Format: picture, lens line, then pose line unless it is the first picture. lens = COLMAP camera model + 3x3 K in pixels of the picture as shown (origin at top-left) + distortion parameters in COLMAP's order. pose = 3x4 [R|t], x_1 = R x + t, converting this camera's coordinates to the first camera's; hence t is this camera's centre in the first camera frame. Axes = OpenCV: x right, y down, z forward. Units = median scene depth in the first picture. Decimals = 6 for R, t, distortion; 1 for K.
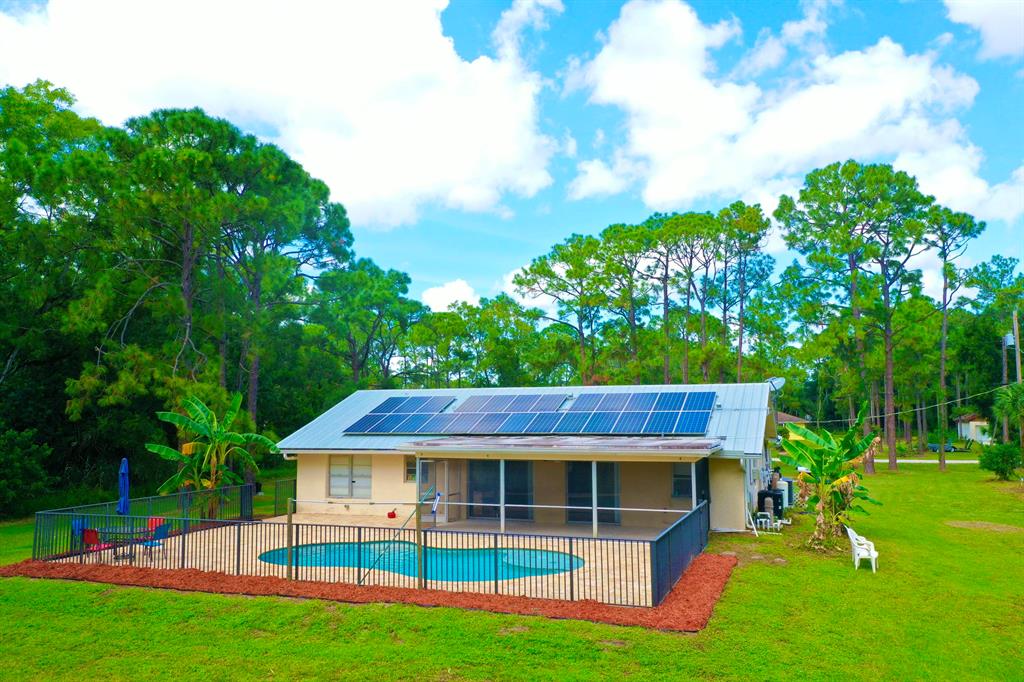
lens RADIAL K [[825.7, 0, 512.0], [0, 825.7, 341.0], [0, 0, 1]] dist [0.002187, -0.002538]
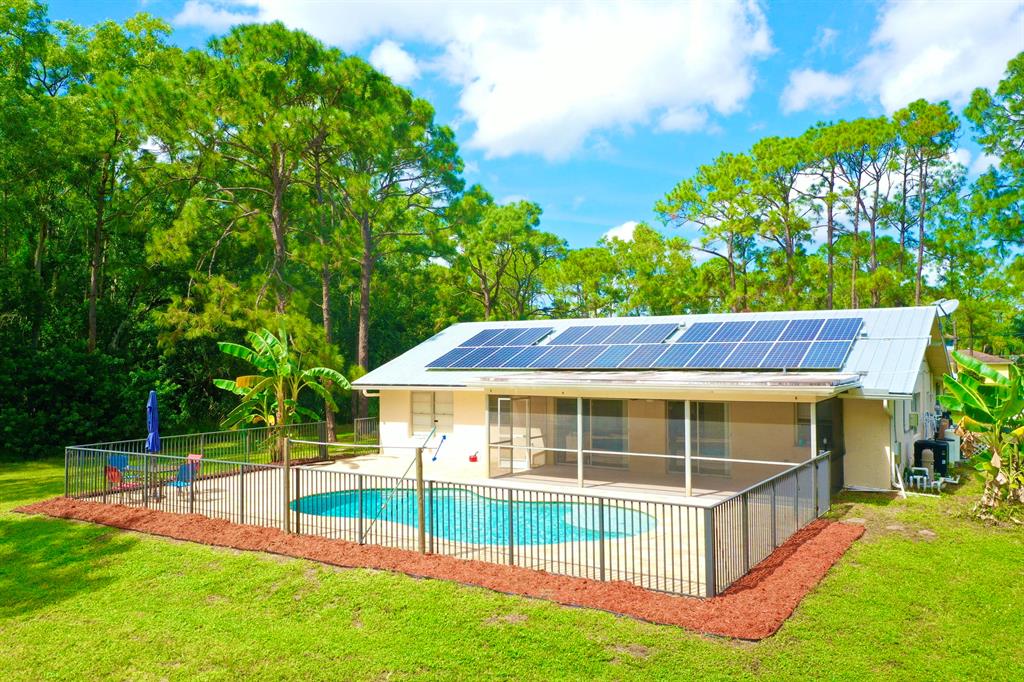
lens RADIAL K [[816.1, 0, 512.0], [0, 816.1, 341.0], [0, 0, 1]] dist [0.003103, -0.001309]
pose [[0.976727, -0.004353, -0.214443, 0.080890], [0.018963, 0.997631, 0.066121, 0.024210], [0.213647, -0.068649, 0.974496, 0.144368]]
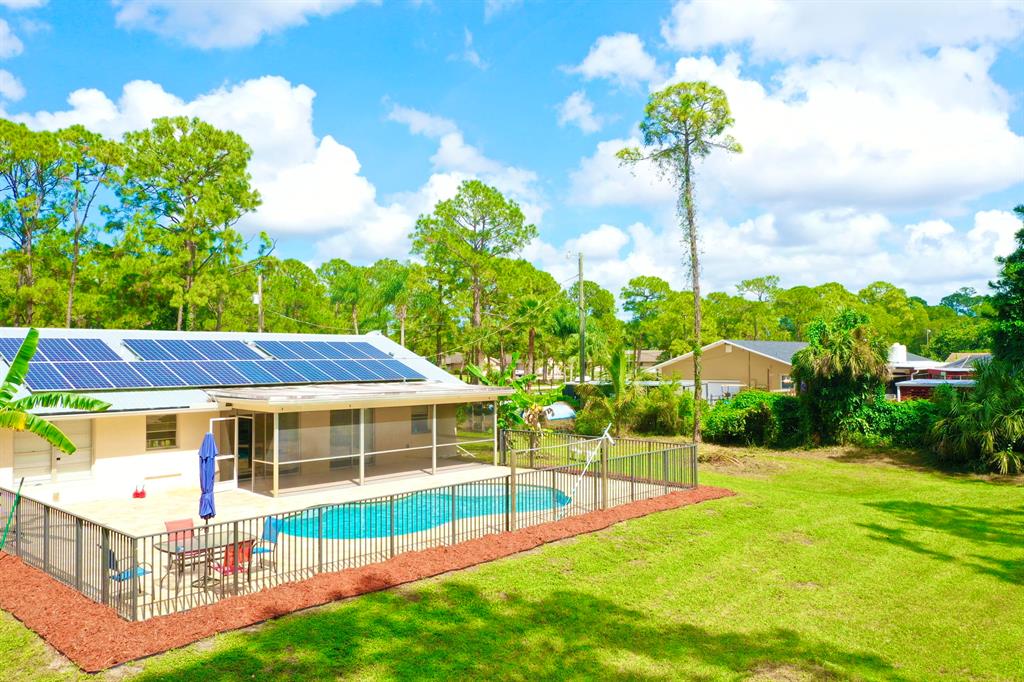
lens RADIAL K [[792.9, 0, 512.0], [0, 792.9, 341.0], [0, 0, 1]] dist [-0.009153, -0.002975]
pose [[0.411839, 0.026515, 0.910871, -0.557554], [-0.073445, 0.997291, 0.004177, 0.036428], [-0.908292, -0.068619, 0.412670, 0.346152]]
